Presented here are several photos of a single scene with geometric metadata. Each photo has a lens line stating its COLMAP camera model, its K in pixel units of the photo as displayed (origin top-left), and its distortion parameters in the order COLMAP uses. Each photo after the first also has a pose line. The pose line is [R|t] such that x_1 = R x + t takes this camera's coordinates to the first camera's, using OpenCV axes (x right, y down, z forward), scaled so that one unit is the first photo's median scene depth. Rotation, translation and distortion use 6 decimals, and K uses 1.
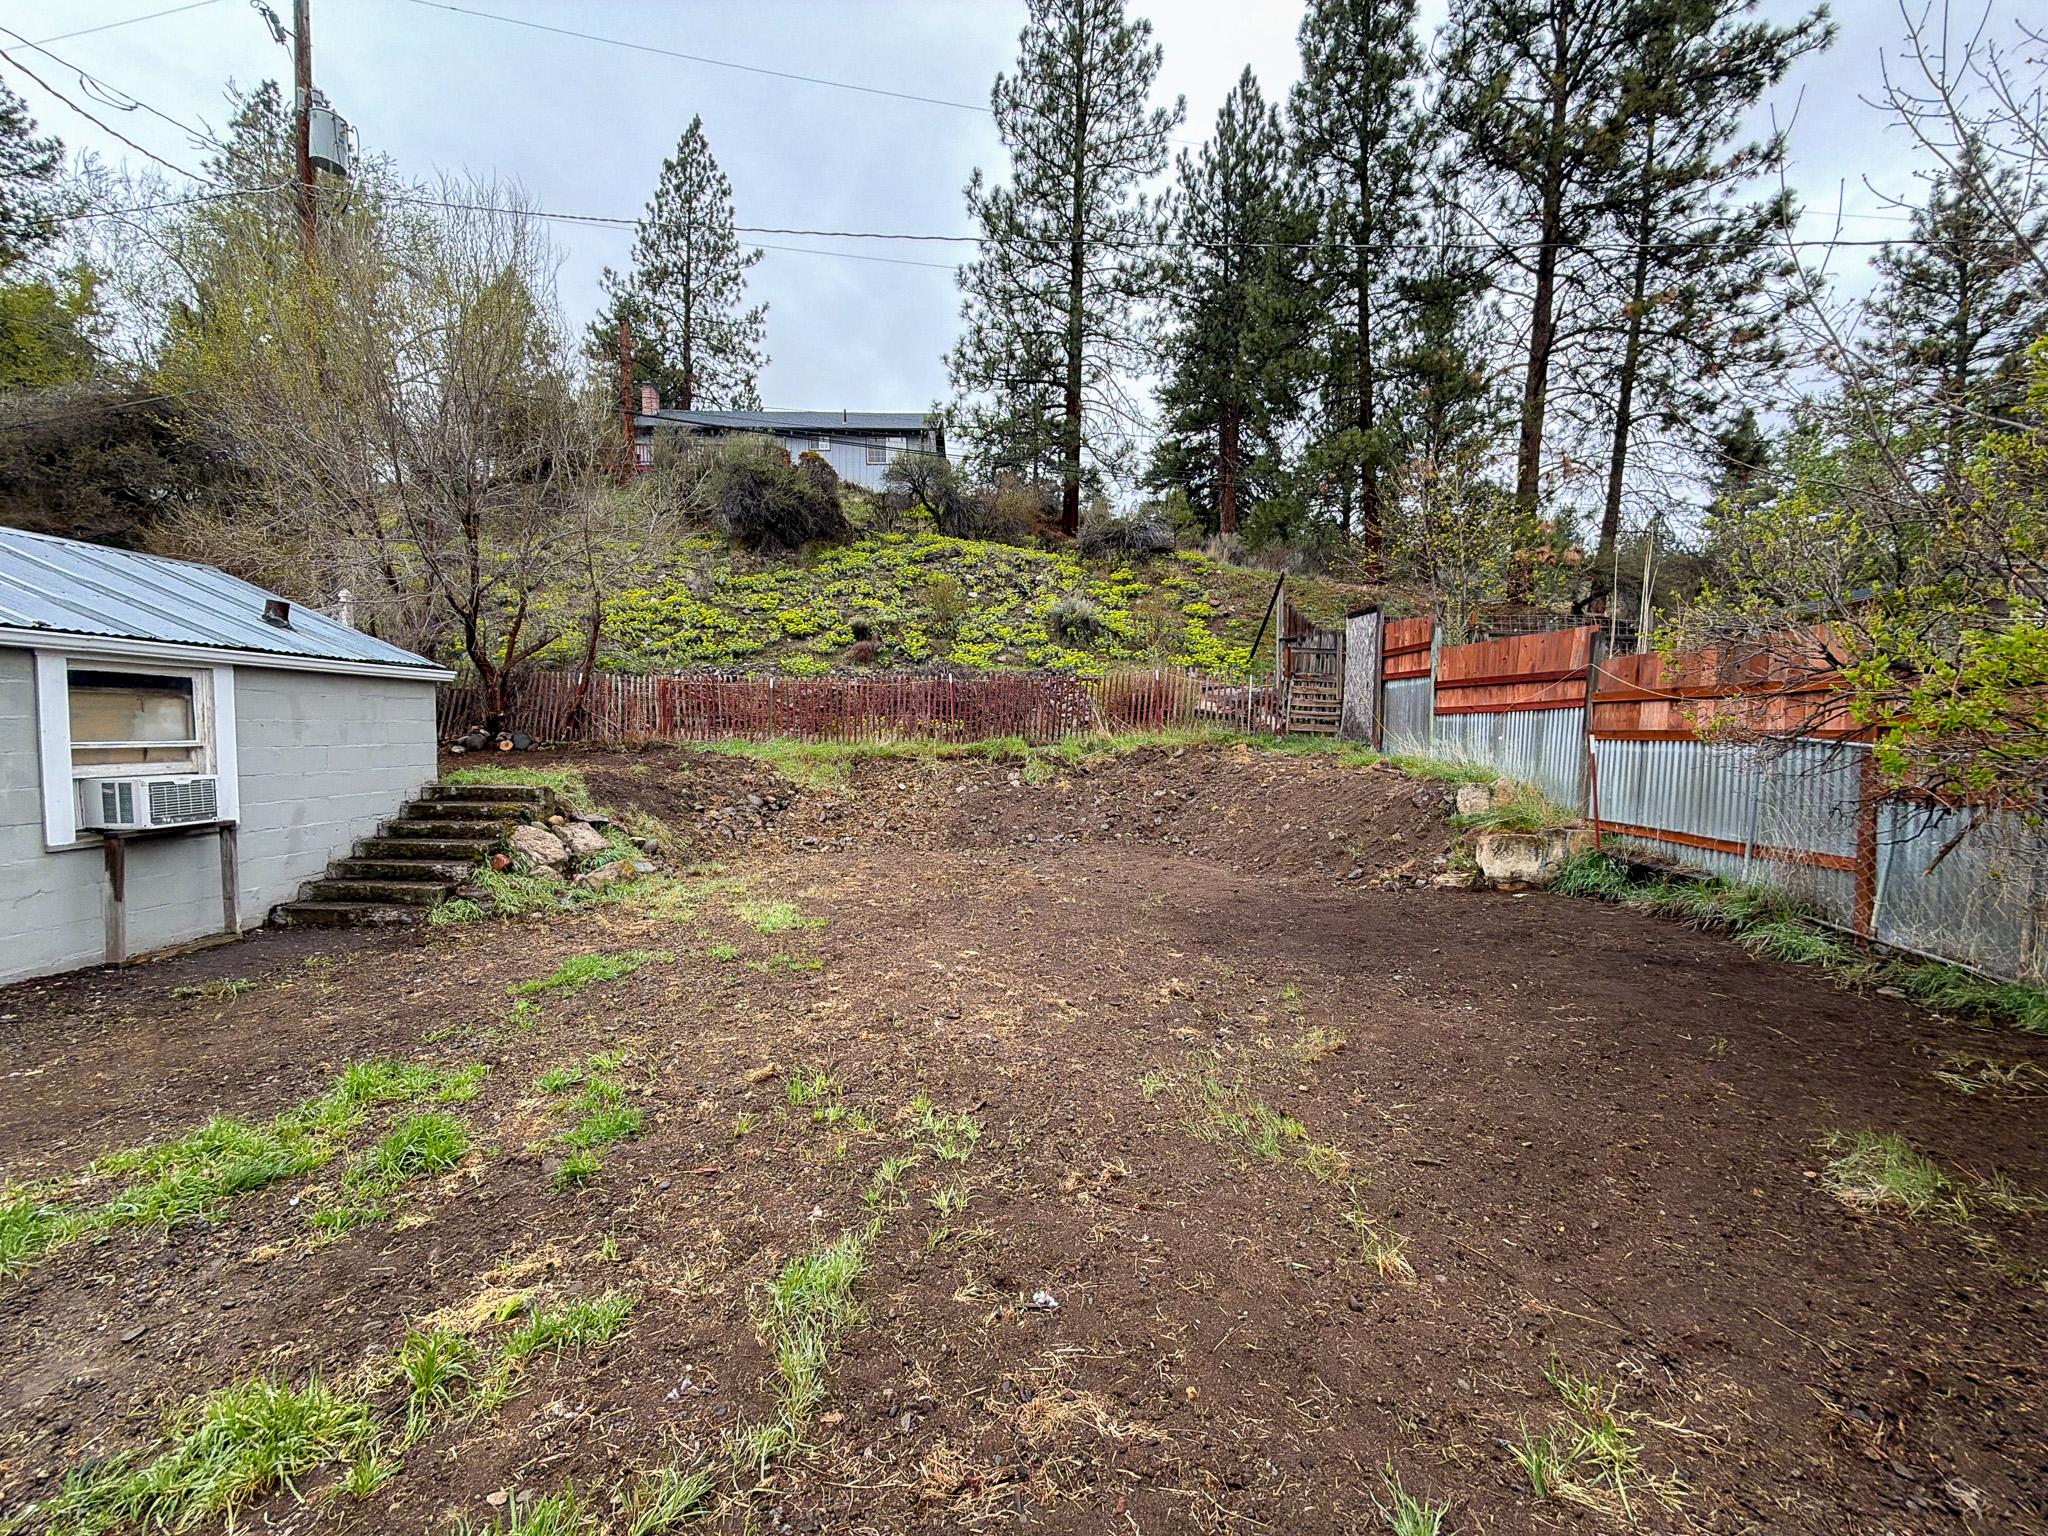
lens RADIAL K [[813.3, 0, 1024.0], [0, 813.3, 768.0], [0, 0, 1]] dist [0.001519, -0.000519]
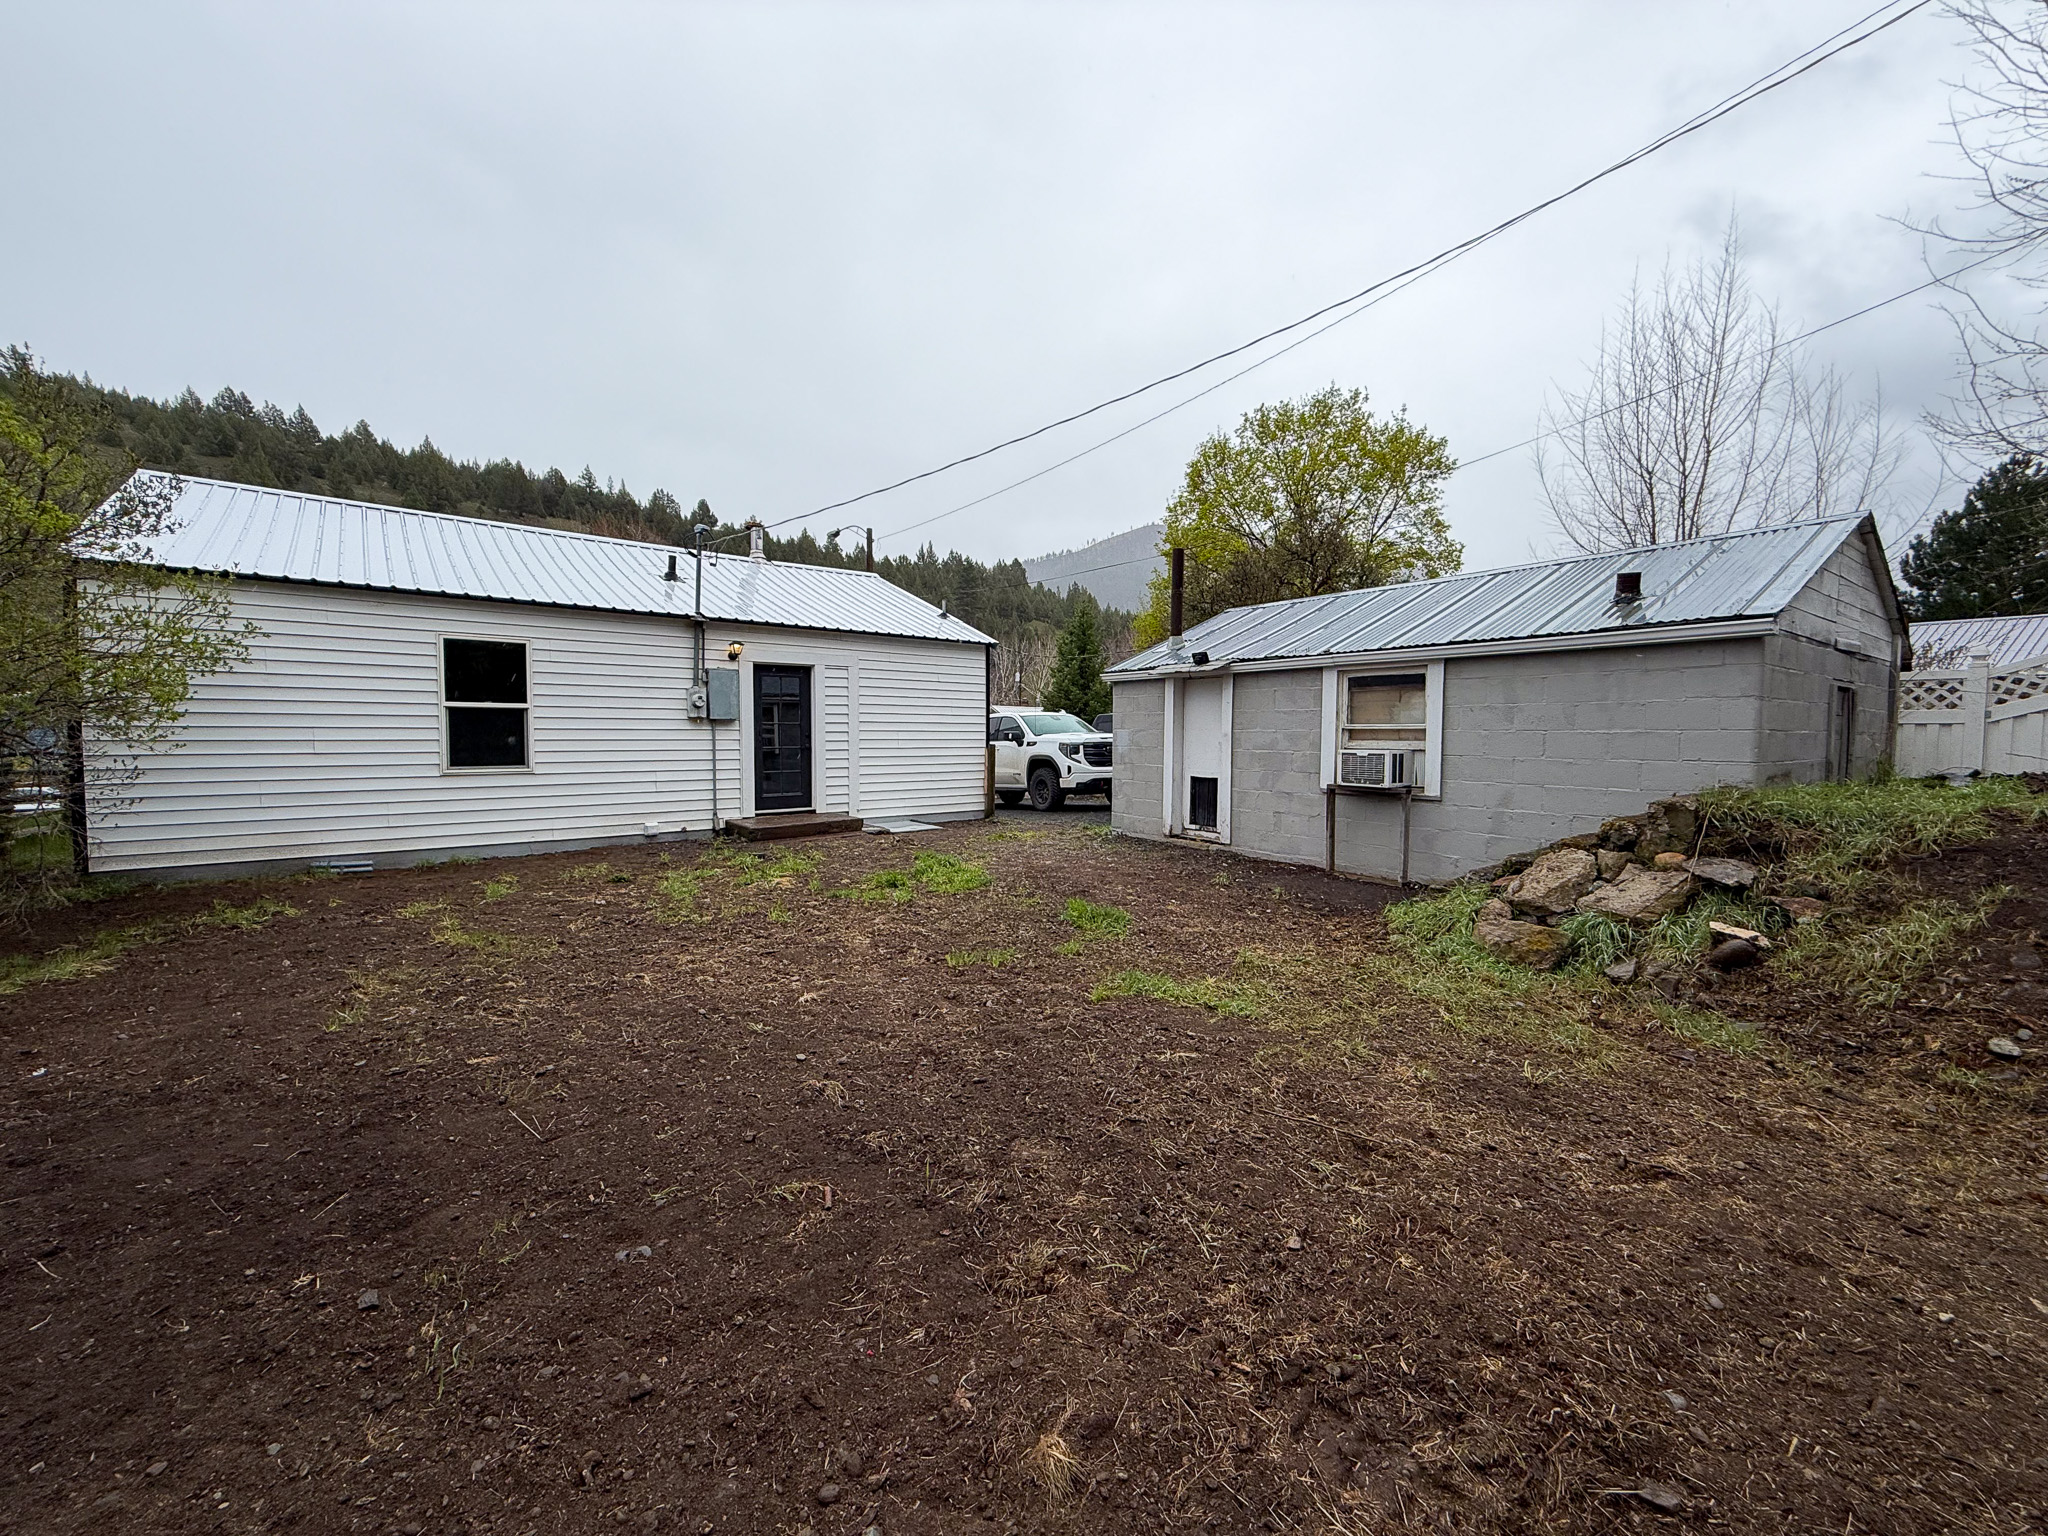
lens RADIAL K [[813.3, 0, 1024.0], [0, 813.3, 768.0], [0, 0, 1]] dist [0.001519, -0.000519]
pose [[-0.808921, 0.023657, -0.587441, 0.091854], [-0.031102, 0.996069, 0.082942, -0.023453], [0.587094, 0.085365, -0.805005, 0.752269]]
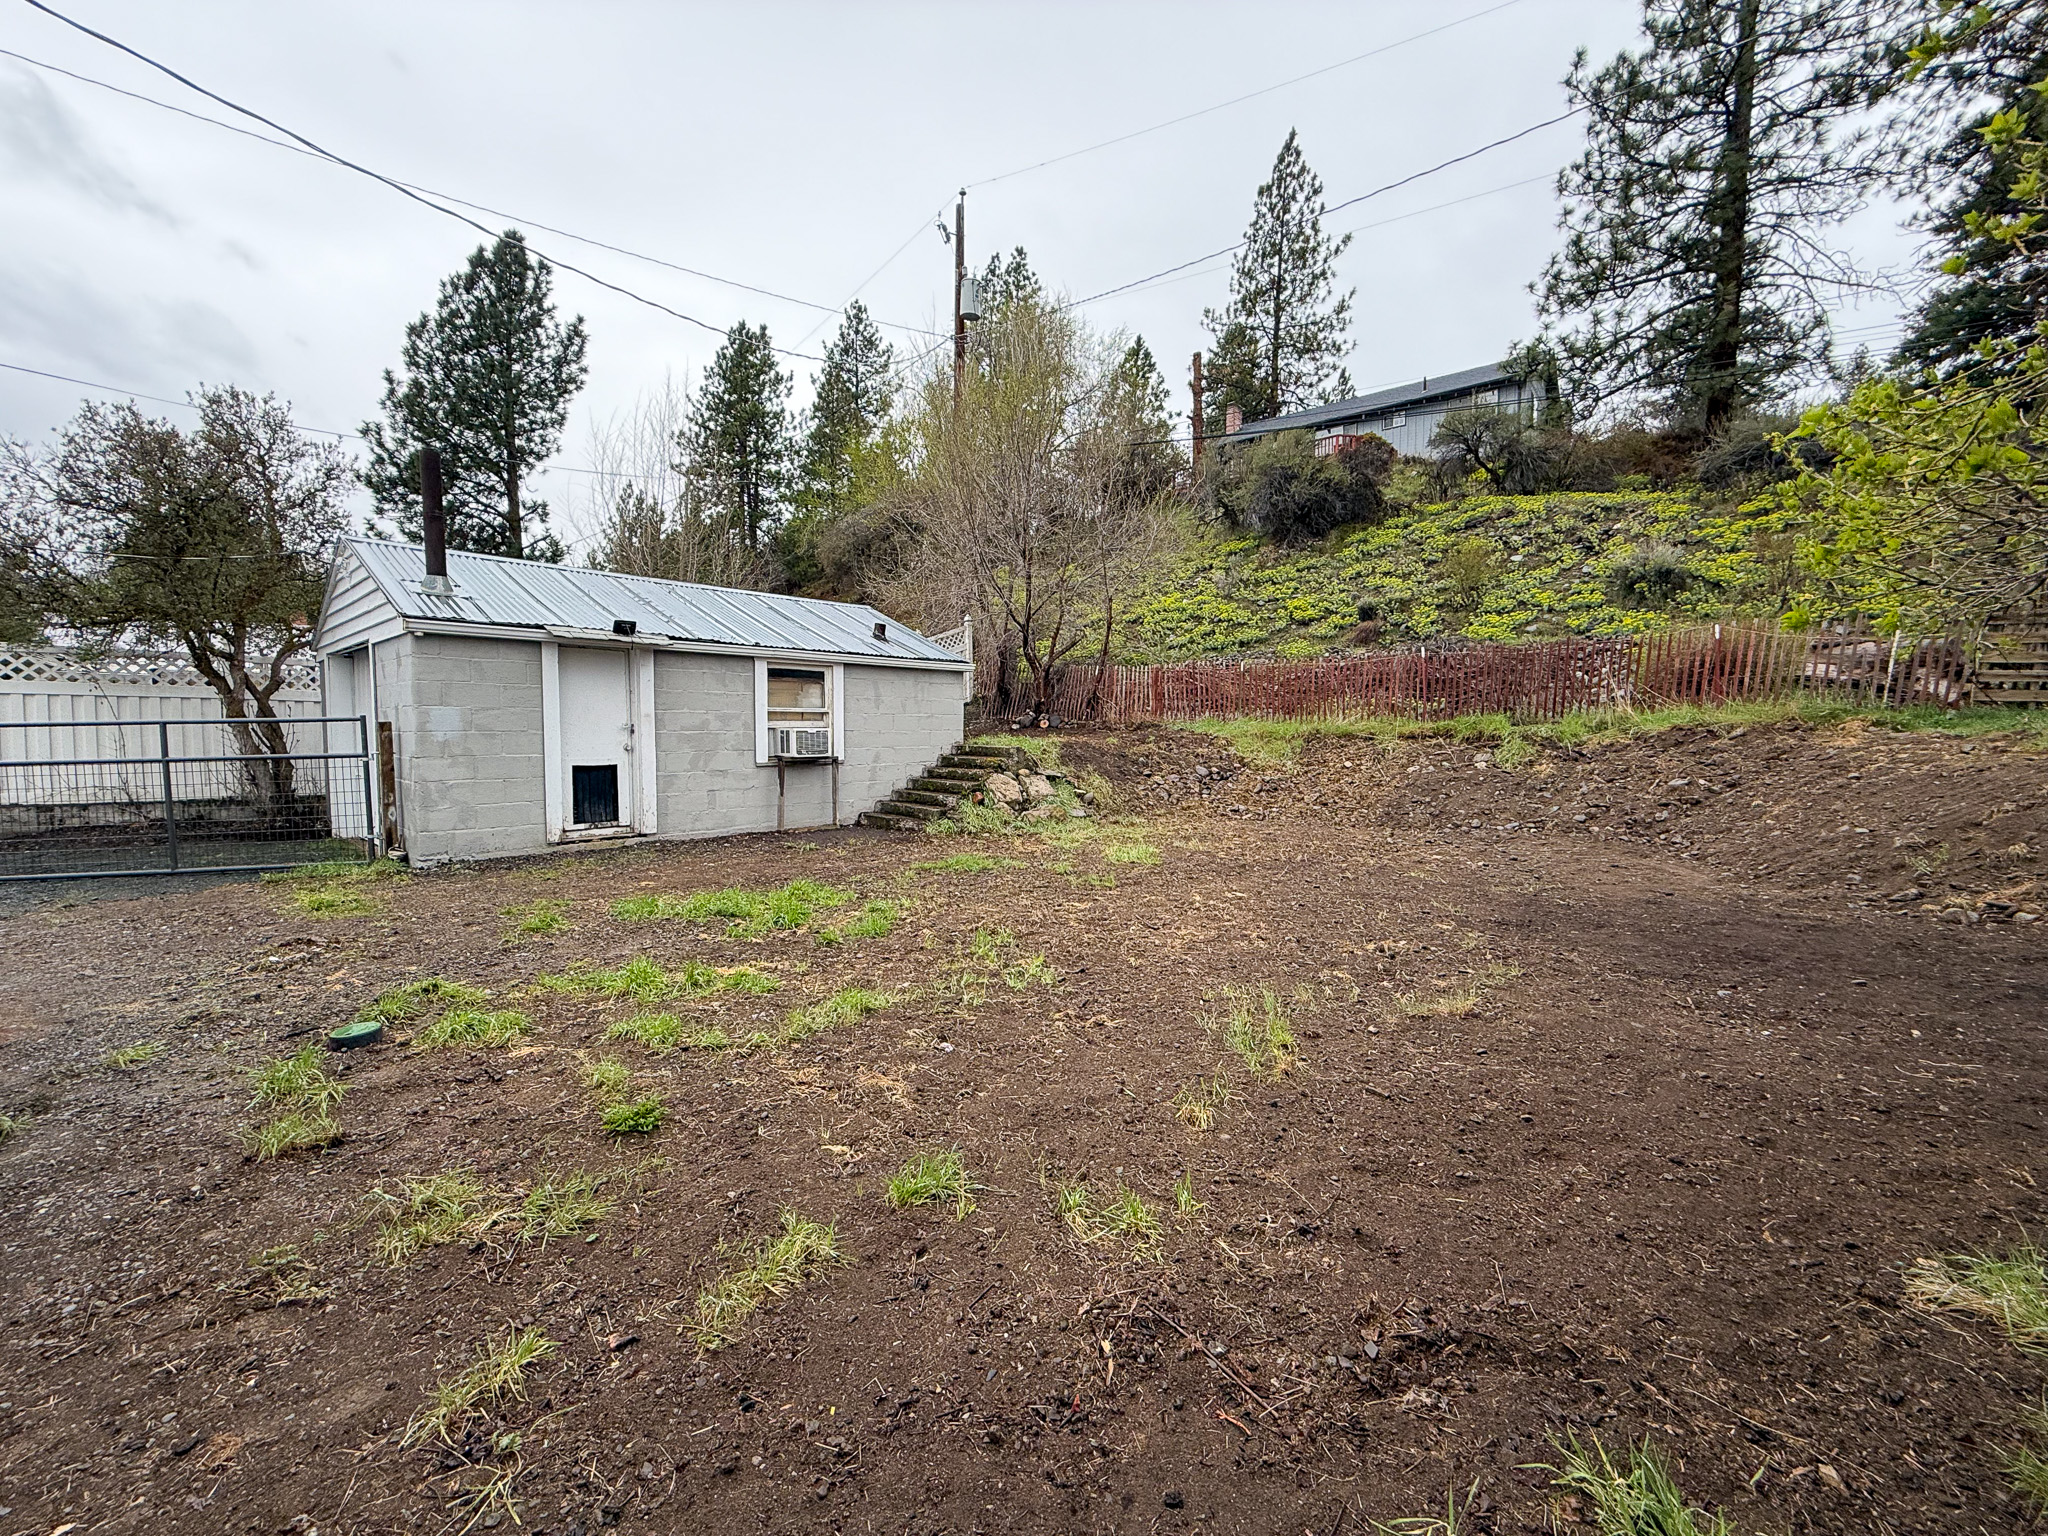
lens RADIAL K [[813.3, 0, 1024.0], [0, 813.3, 768.0], [0, 0, 1]] dist [0.001519, -0.000519]
pose [[0.754119, 0.033819, -0.655867, 0.185640], [-0.031778, 0.999382, 0.014994, 0.023174], [0.655969, 0.009535, 0.754728, -0.001046]]
